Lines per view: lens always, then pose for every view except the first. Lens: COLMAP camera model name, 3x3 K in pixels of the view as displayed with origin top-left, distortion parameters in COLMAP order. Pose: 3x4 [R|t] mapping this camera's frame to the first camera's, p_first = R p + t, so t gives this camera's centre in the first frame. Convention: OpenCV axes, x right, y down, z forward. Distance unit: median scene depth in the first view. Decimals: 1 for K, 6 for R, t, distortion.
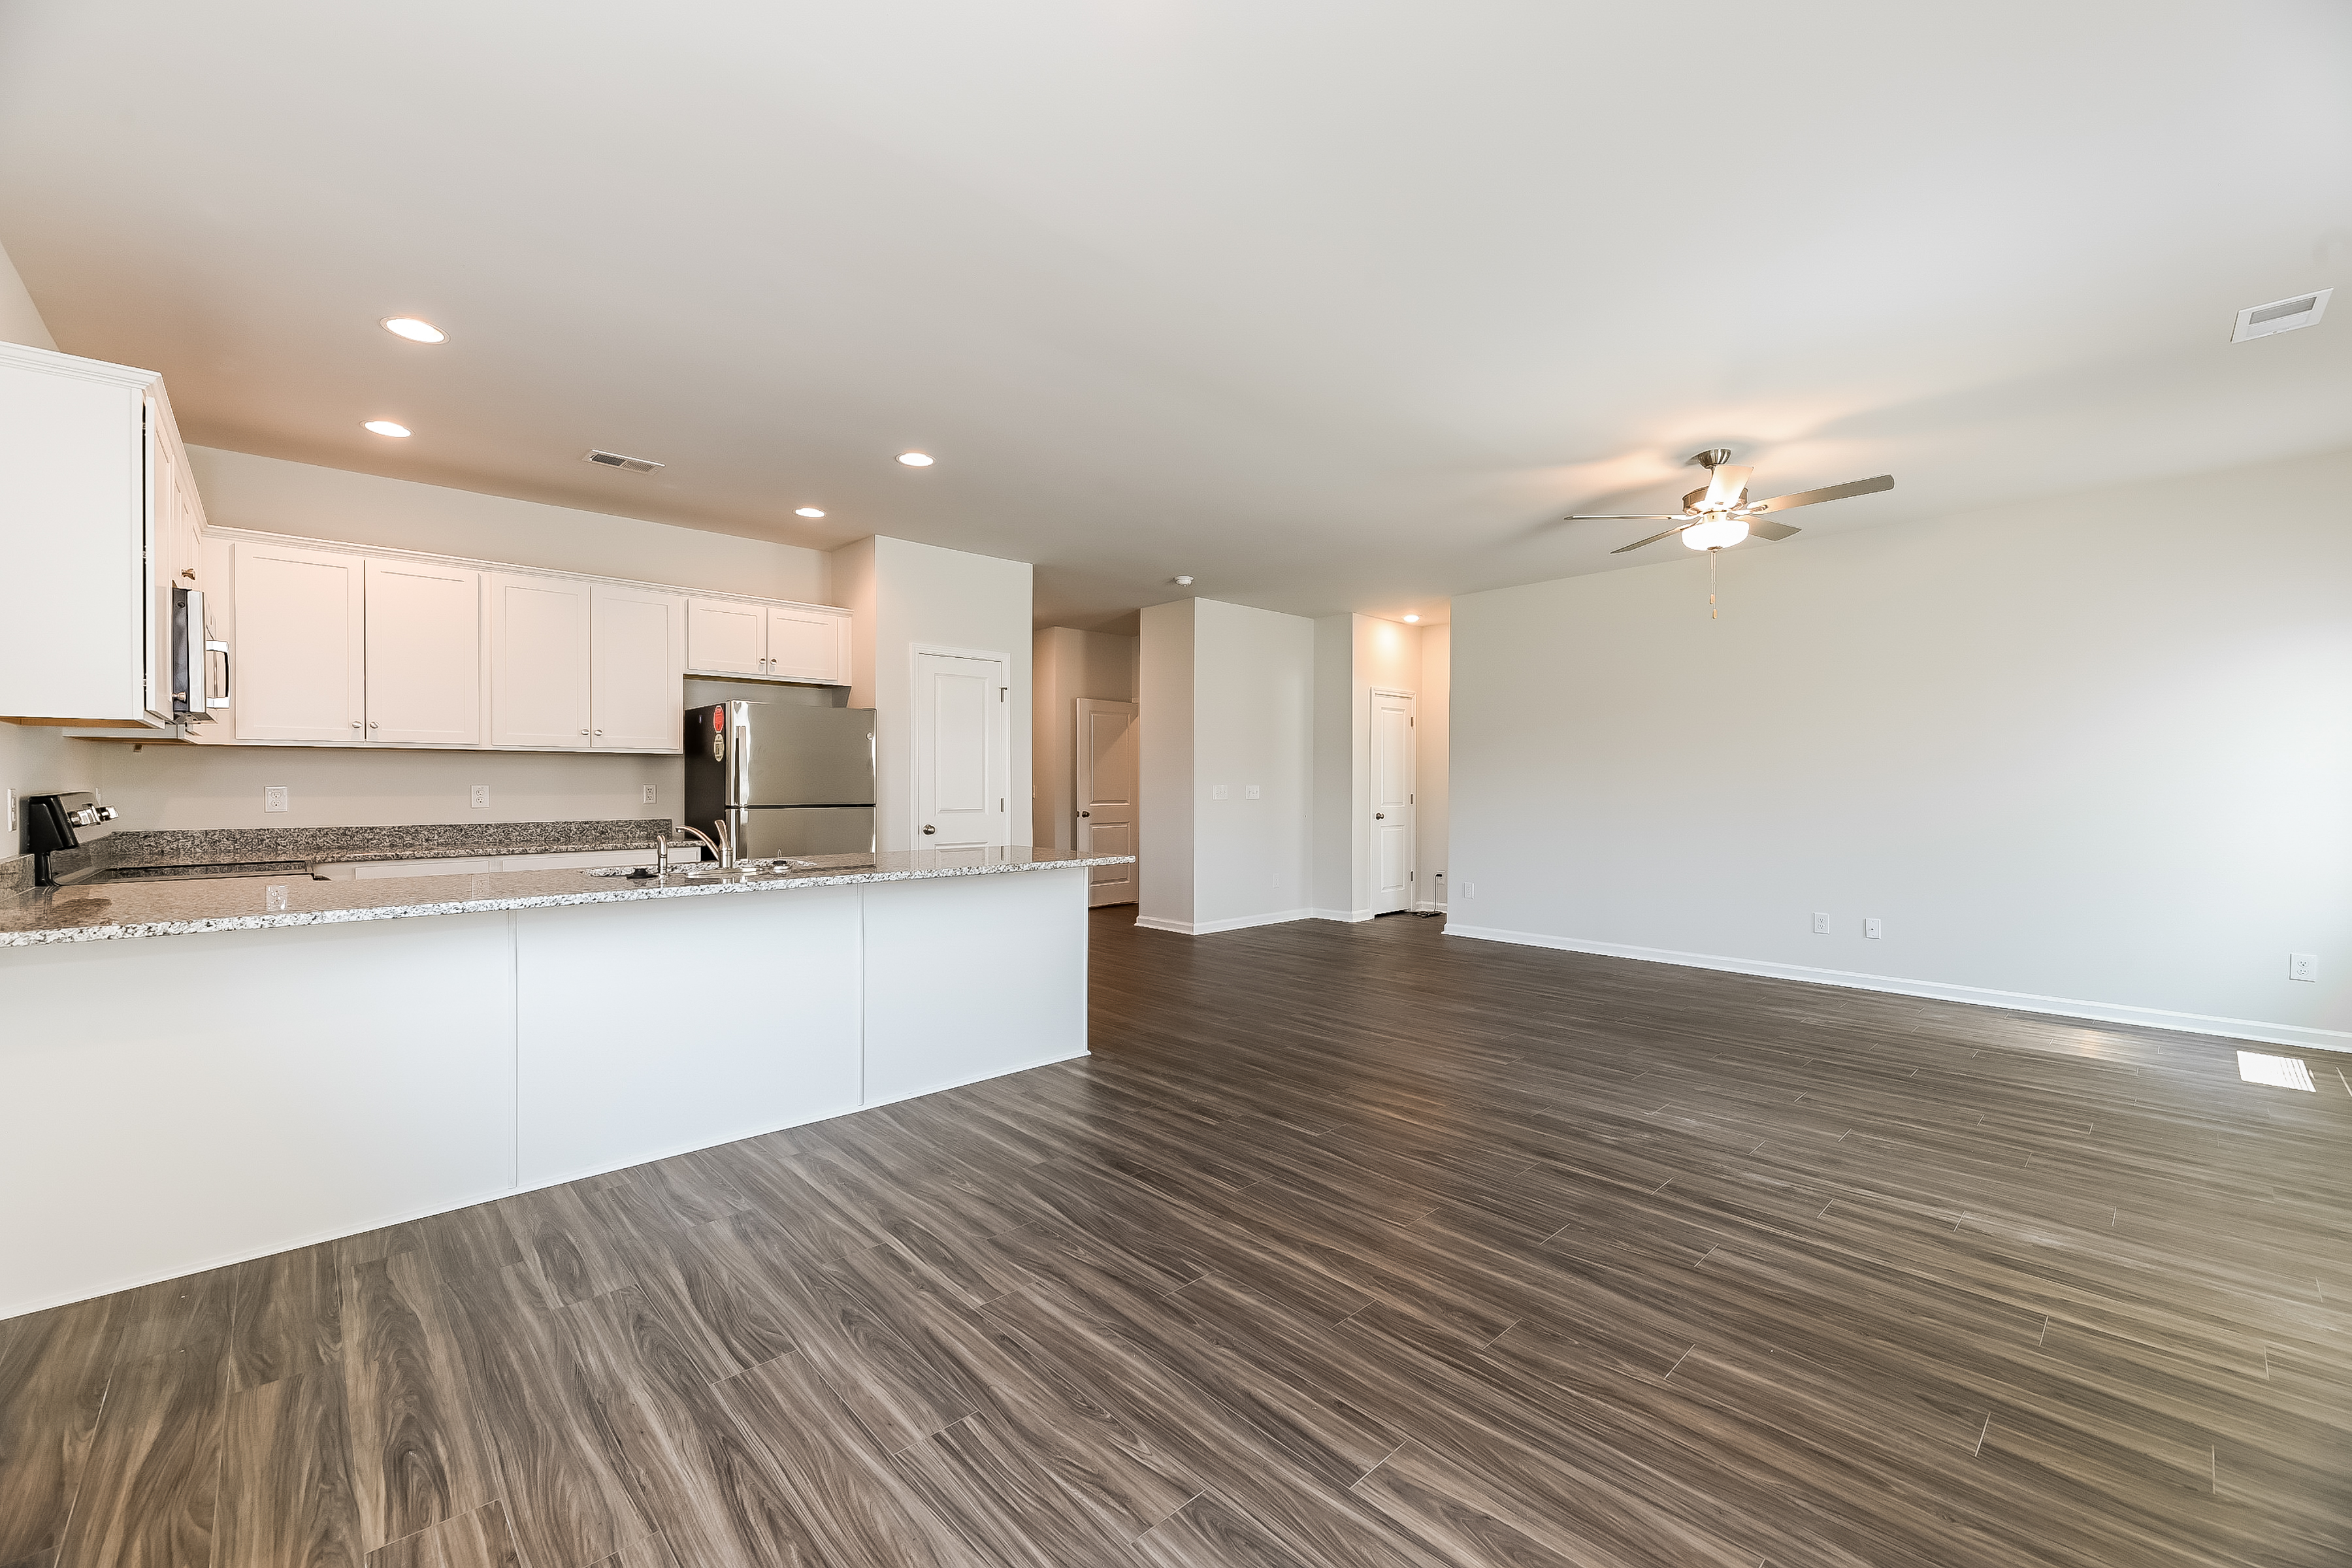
lens RADIAL K [[945.3, 0, 1176.0], [0, 945.3, 784.0], [0, 0, 1]] dist [0.000547, 0.000072]
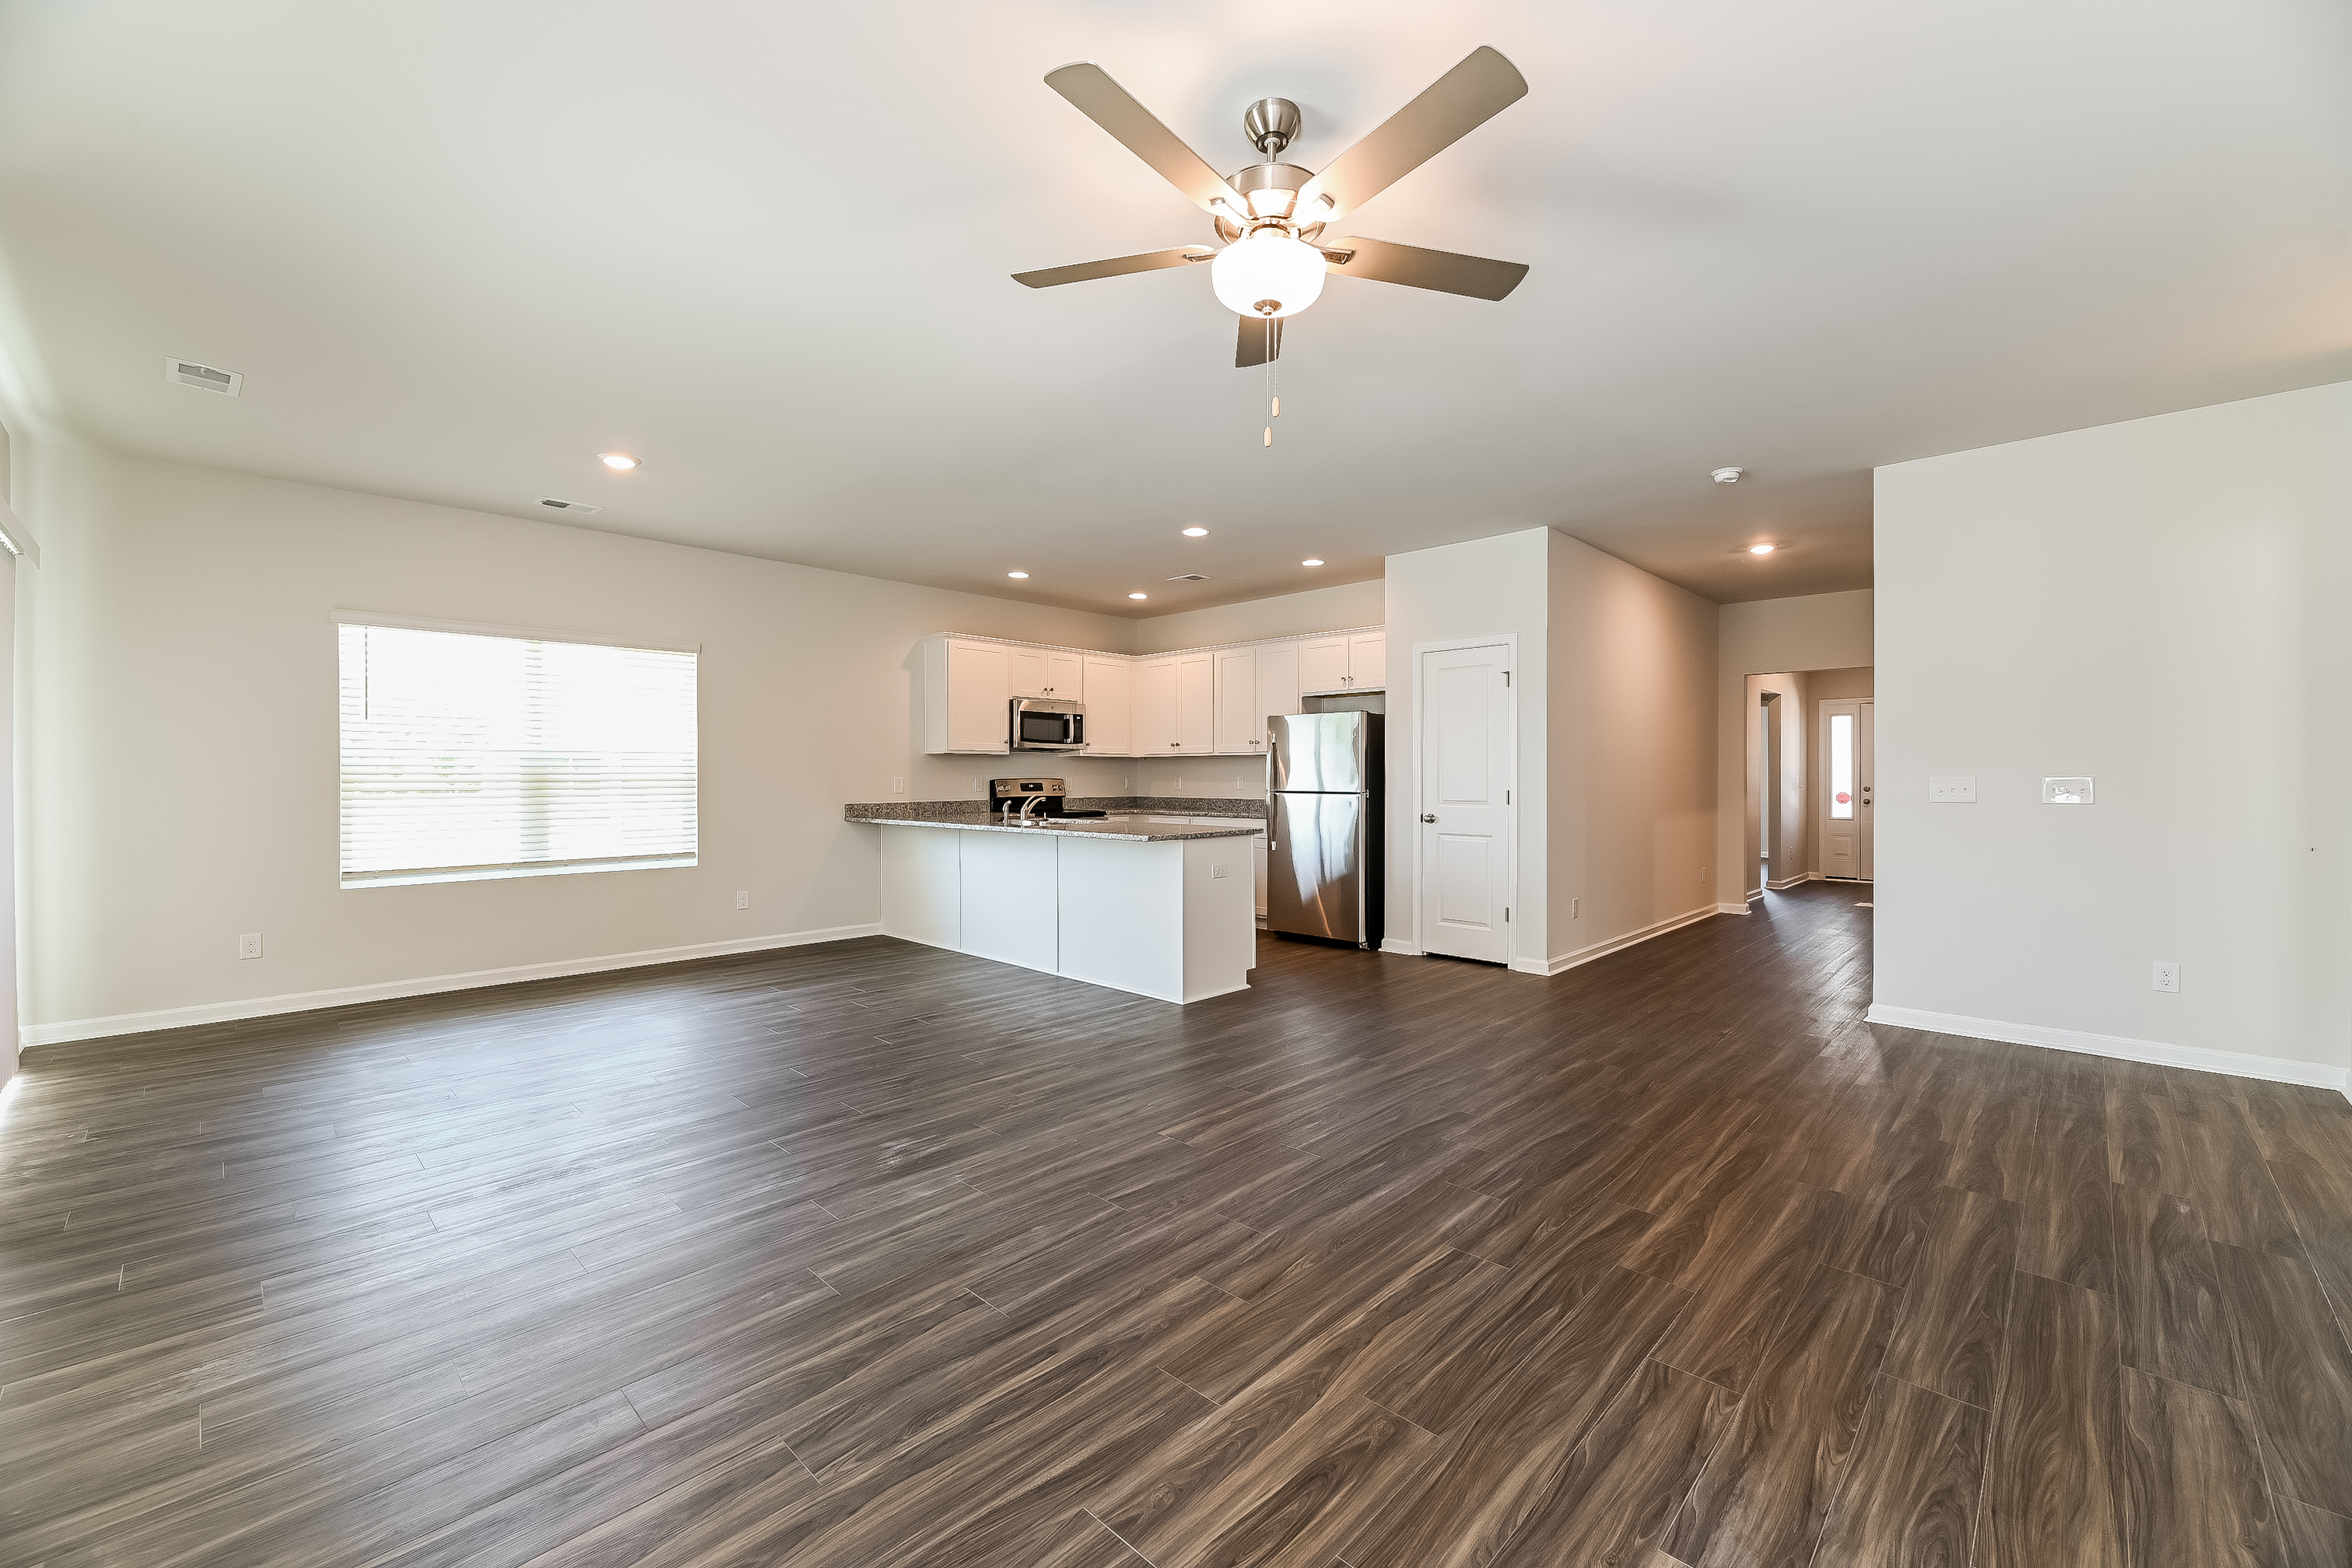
lens RADIAL K [[937.4, 0, 1176.0], [0, 937.4, 784.0], [0, 0, 1]] dist [0.000059, -0.000036]
pose [[0.055645, 0.007219, -0.998425, 1.127680], [-0.003068, 0.999970, 0.007060, 0.004490], [0.998446, 0.002671, 0.055666, 0.982302]]
